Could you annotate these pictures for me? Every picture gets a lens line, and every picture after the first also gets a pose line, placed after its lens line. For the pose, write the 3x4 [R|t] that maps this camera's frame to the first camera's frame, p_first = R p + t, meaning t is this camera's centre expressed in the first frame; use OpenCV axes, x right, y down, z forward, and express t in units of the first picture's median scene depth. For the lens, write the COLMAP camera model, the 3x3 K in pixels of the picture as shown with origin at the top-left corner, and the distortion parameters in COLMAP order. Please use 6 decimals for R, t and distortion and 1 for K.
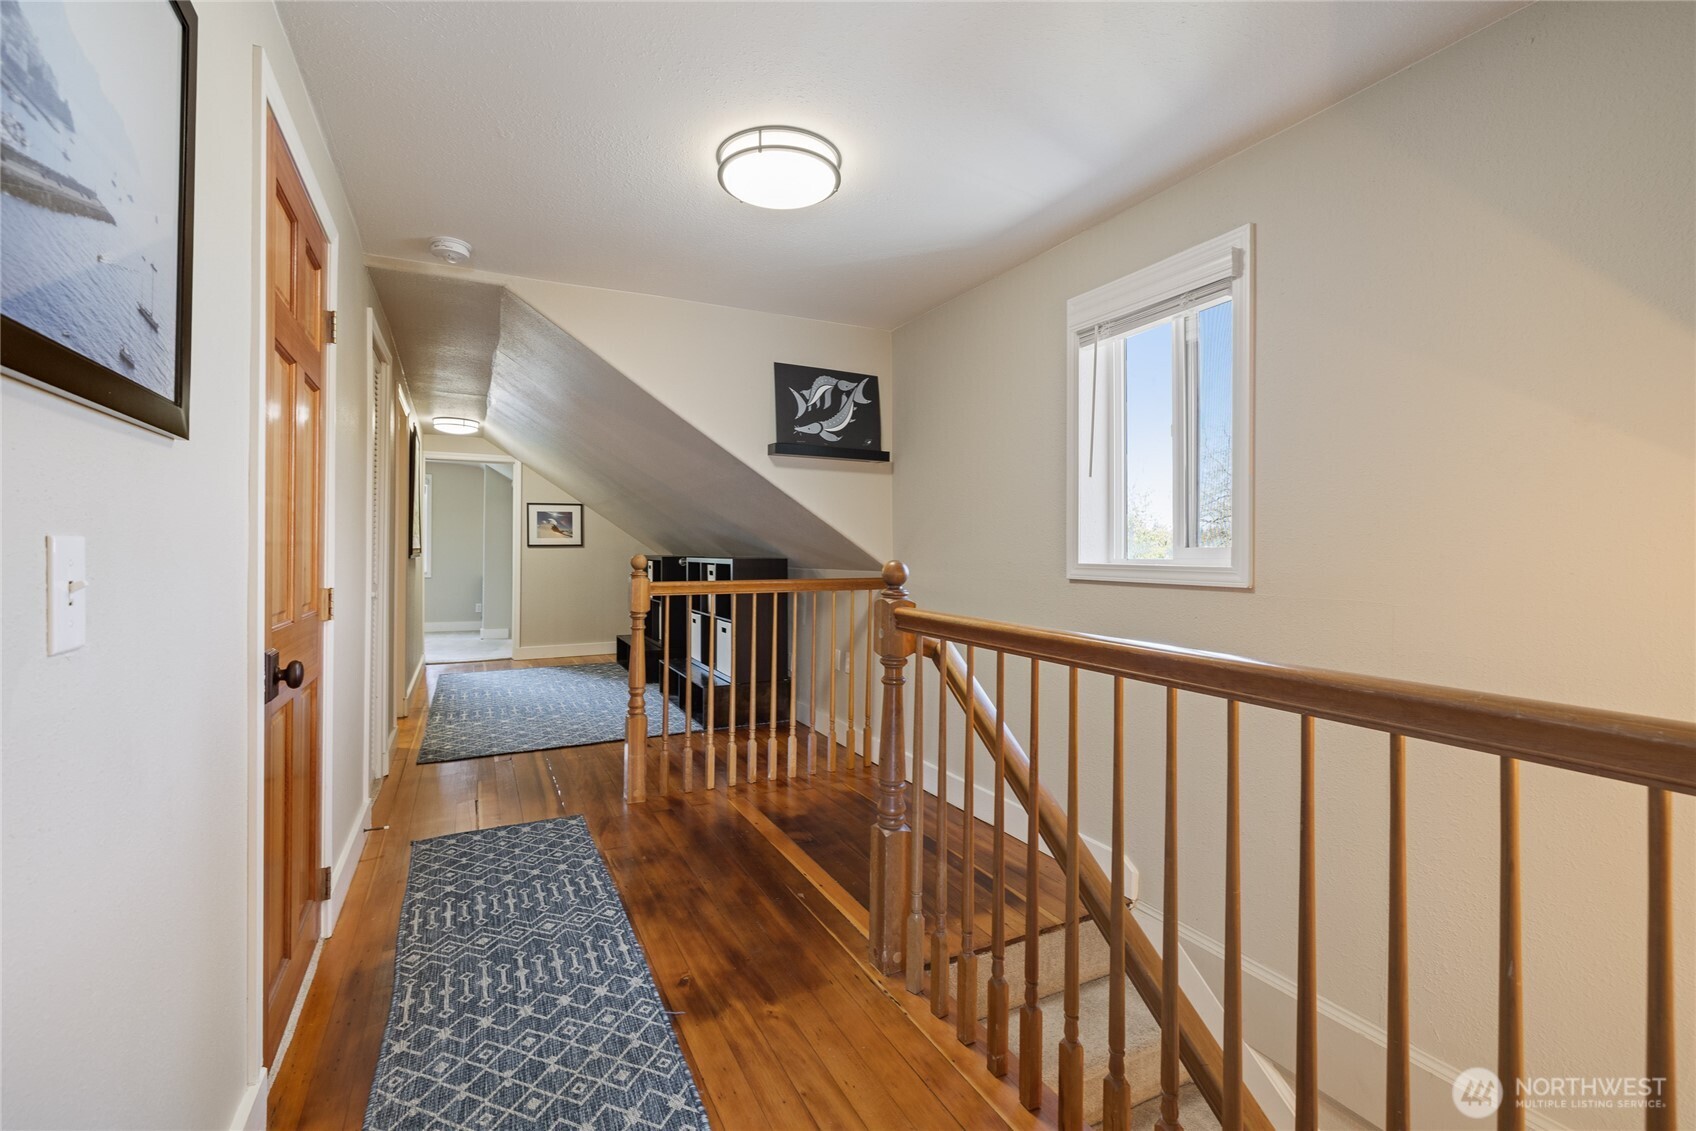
lens RADIAL K [[735.5, 0, 840.7], [0, 735.5, 556.5], [0, 0, 1]] dist [-0.000811, 0.000101]
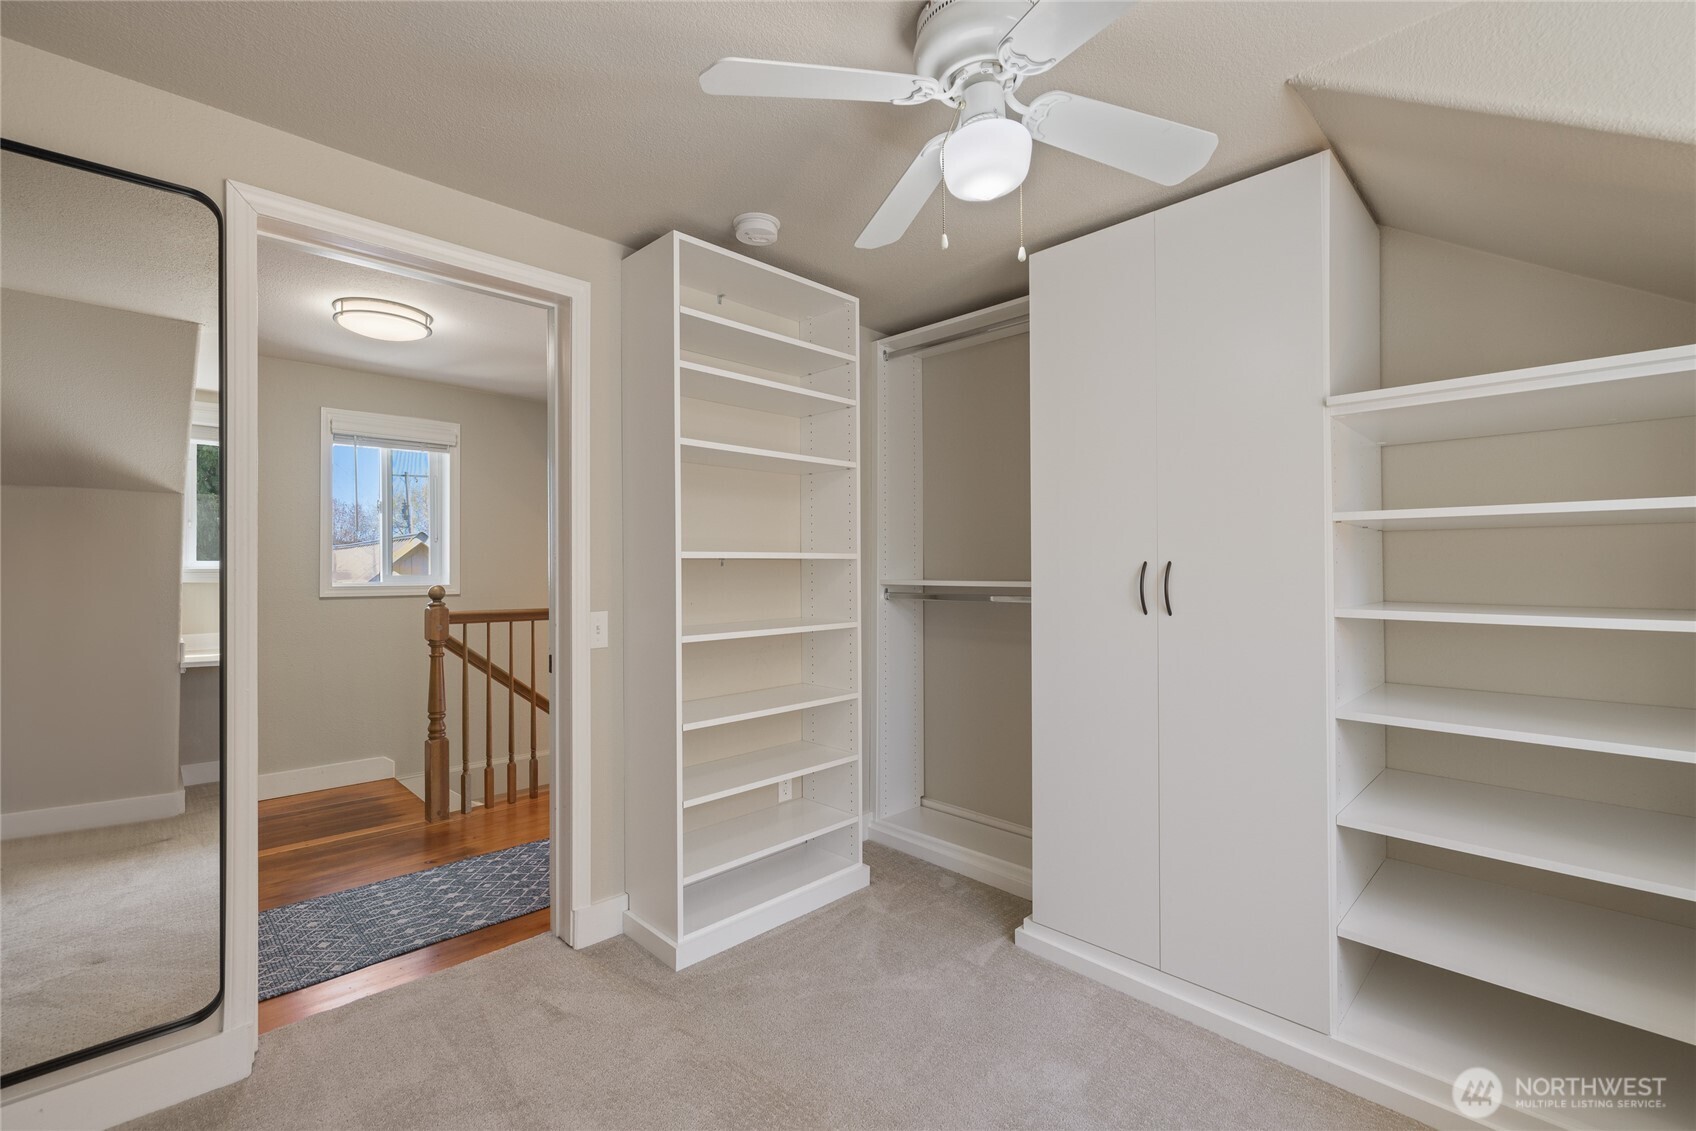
lens RADIAL K [[742.6, 0, 838.0], [0, 742.6, 569.9], [0, 0, 1]] dist [-0.001695, -0.000232]
pose [[-0.328223, -0.001721, 0.944599, -2.026148], [0.013787, 0.999883, 0.006612, -0.027116], [-0.944499, 0.015194, -0.328161, 0.732038]]
